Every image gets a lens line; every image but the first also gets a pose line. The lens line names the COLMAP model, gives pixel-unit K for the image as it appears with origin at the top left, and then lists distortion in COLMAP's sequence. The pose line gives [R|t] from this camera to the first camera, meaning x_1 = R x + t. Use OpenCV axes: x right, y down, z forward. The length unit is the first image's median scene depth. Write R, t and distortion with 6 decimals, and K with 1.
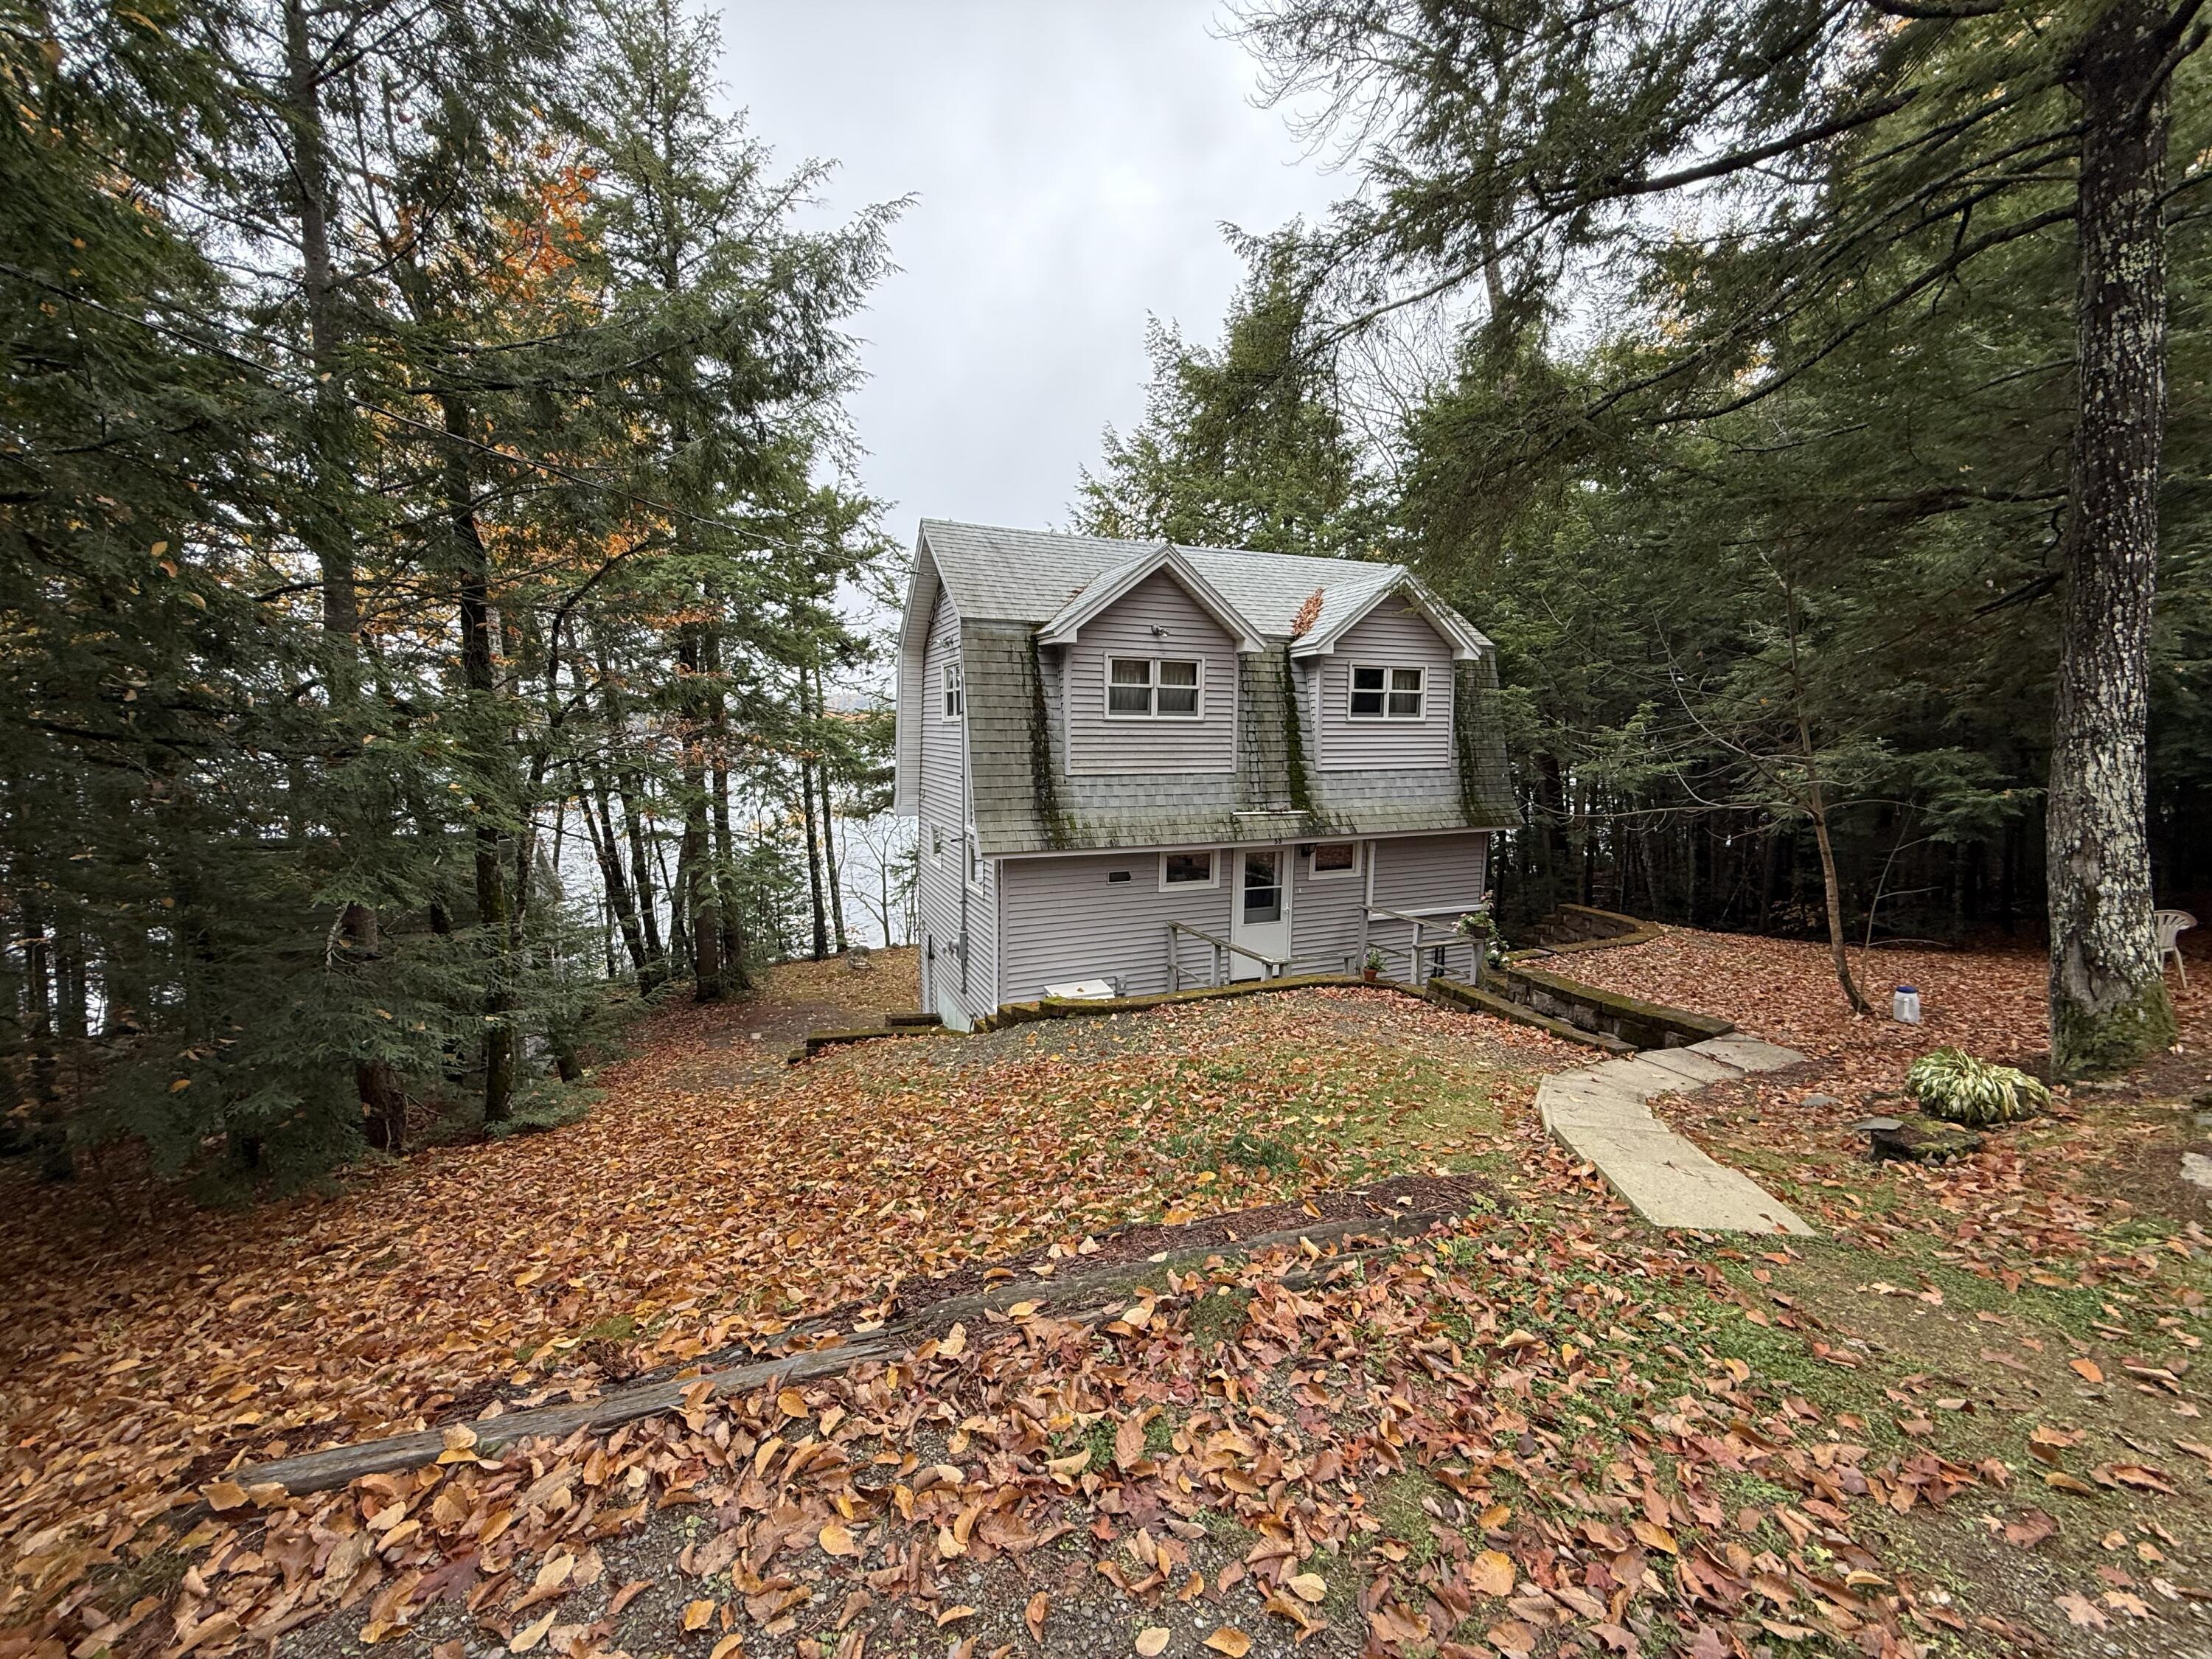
lens RADIAL K [[876.8, 0, 1111.1], [0, 876.8, 859.5], [0, 0, 1]] dist [-0.000561, -0.000032]
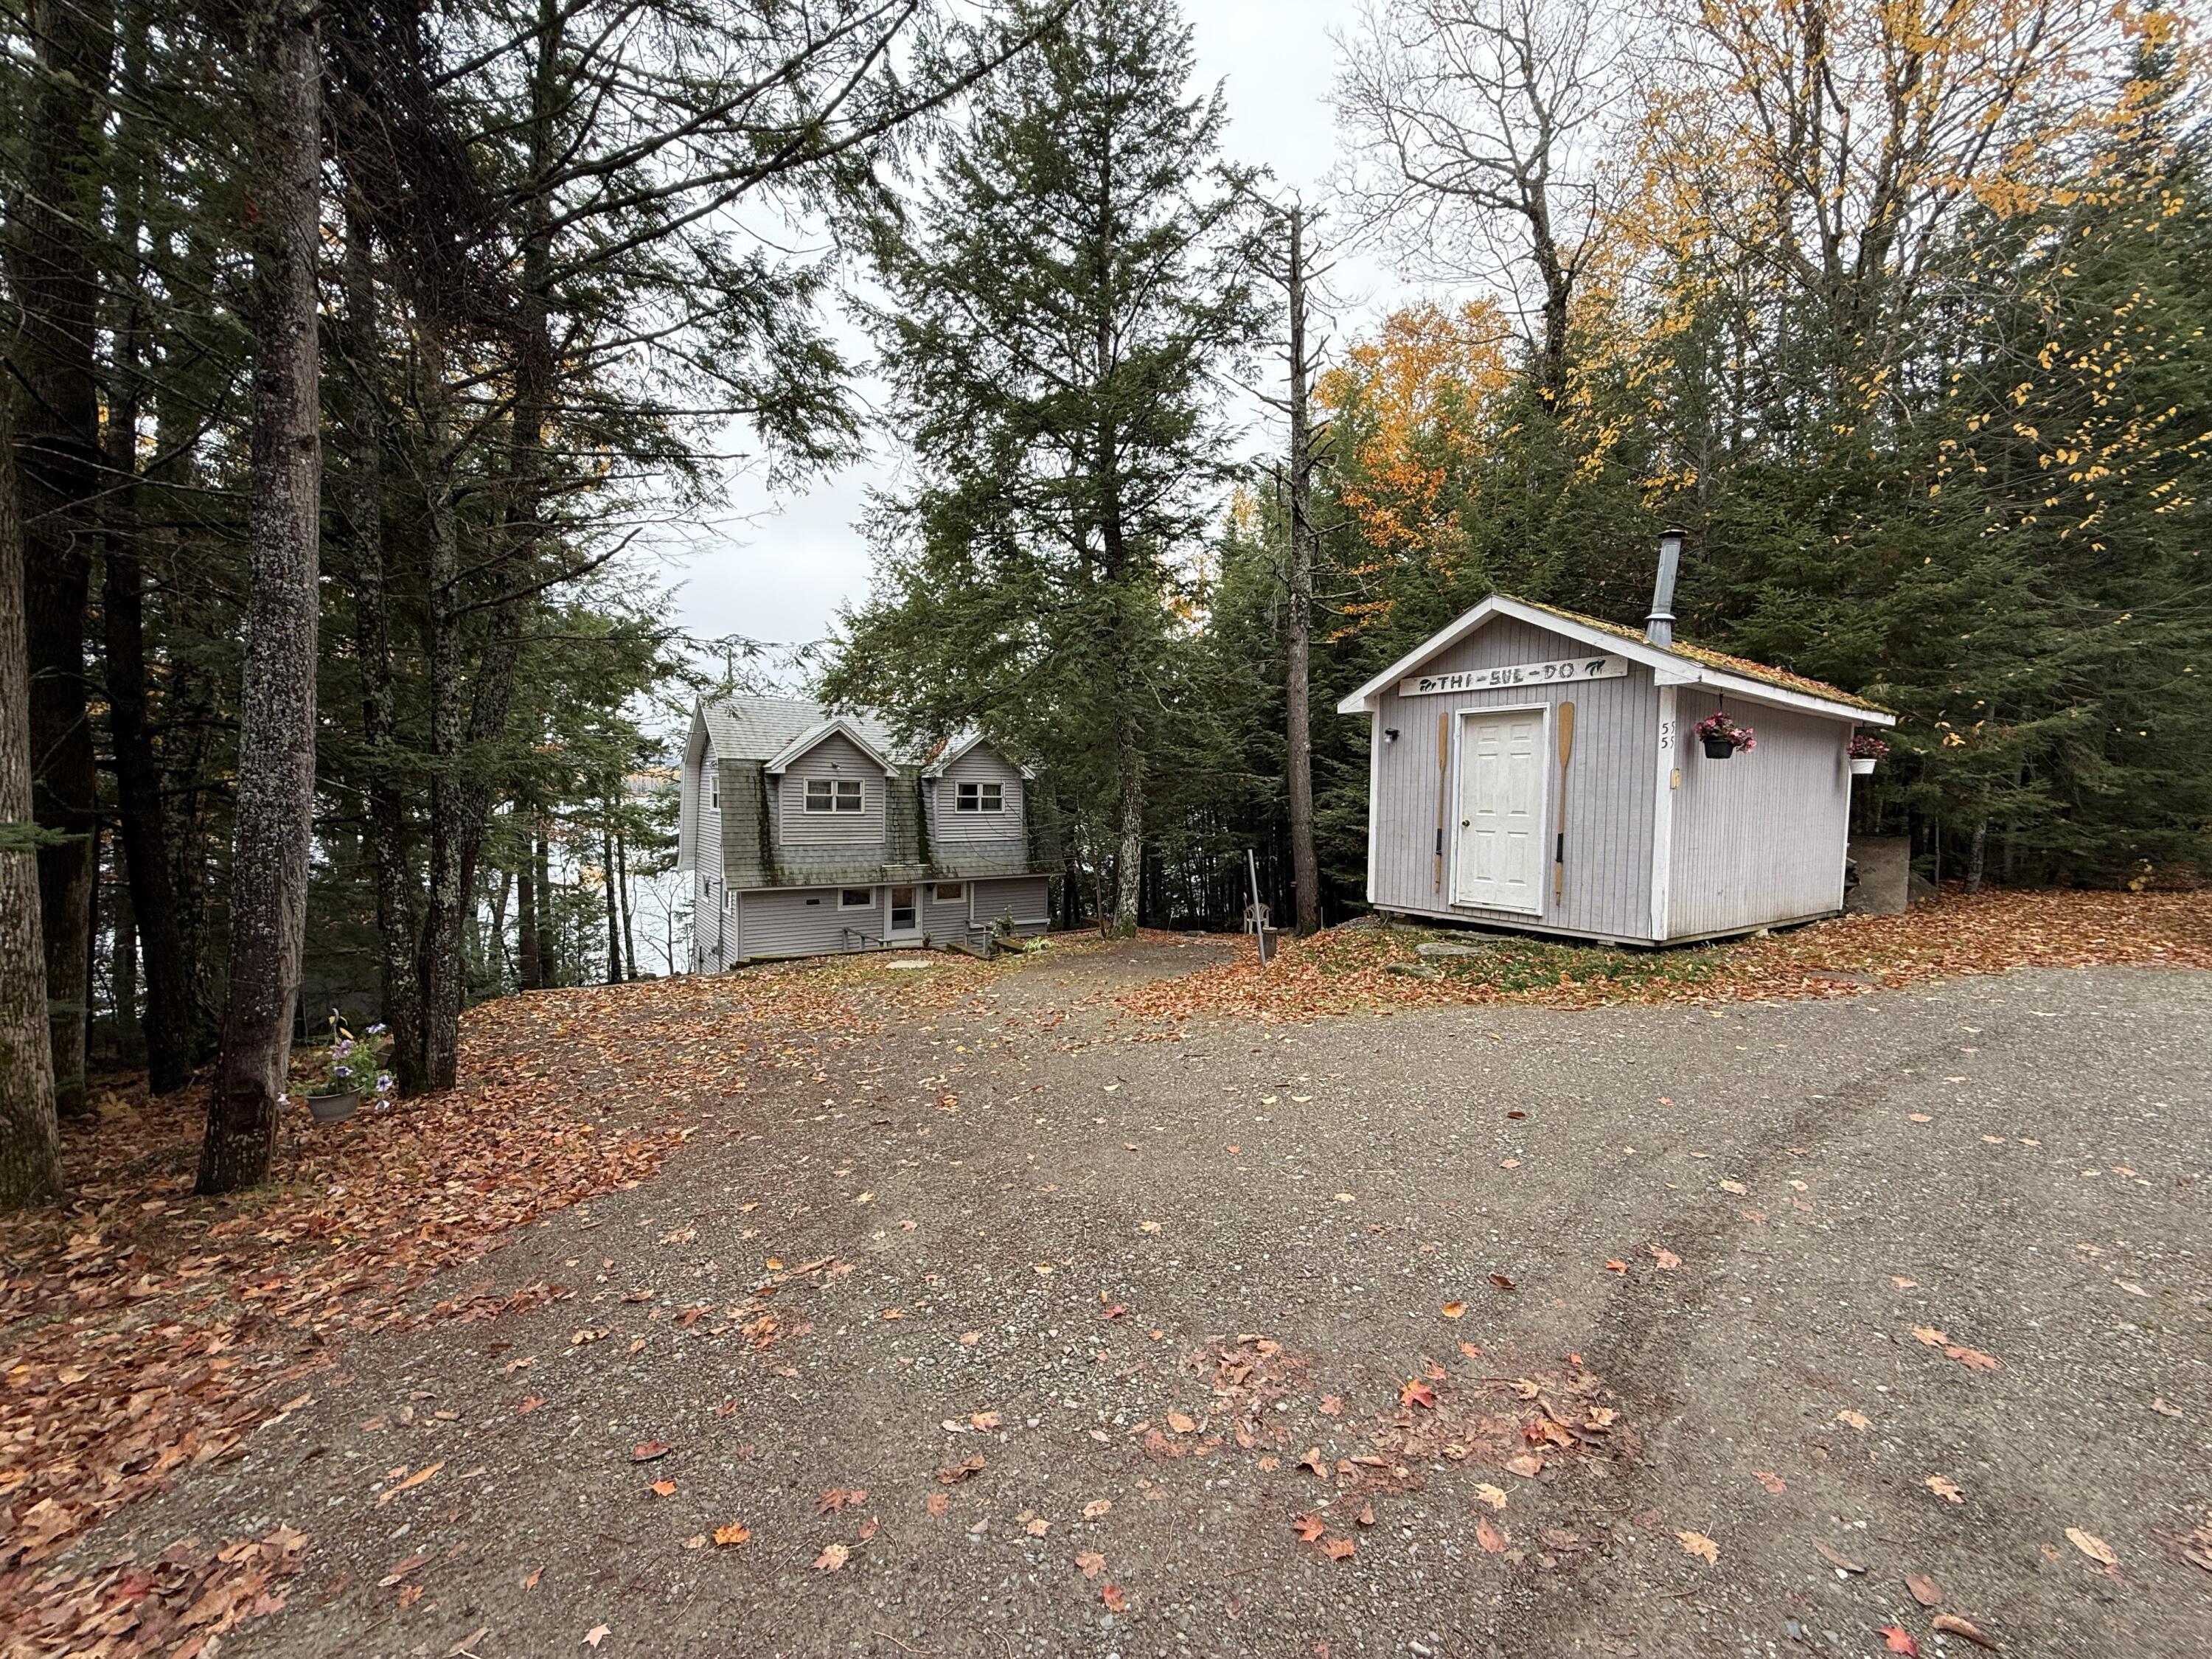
lens RADIAL K [[876.8, 0, 1102.4], [0, 876.8, 848.9], [0, 0, 1]] dist [-0.000561, -0.000032]
pose [[0.979280, -0.001647, 0.202507, 0.201501], [0.018103, 0.996676, -0.079435, 0.057499], [-0.201702, 0.081455, 0.976054, -0.768414]]
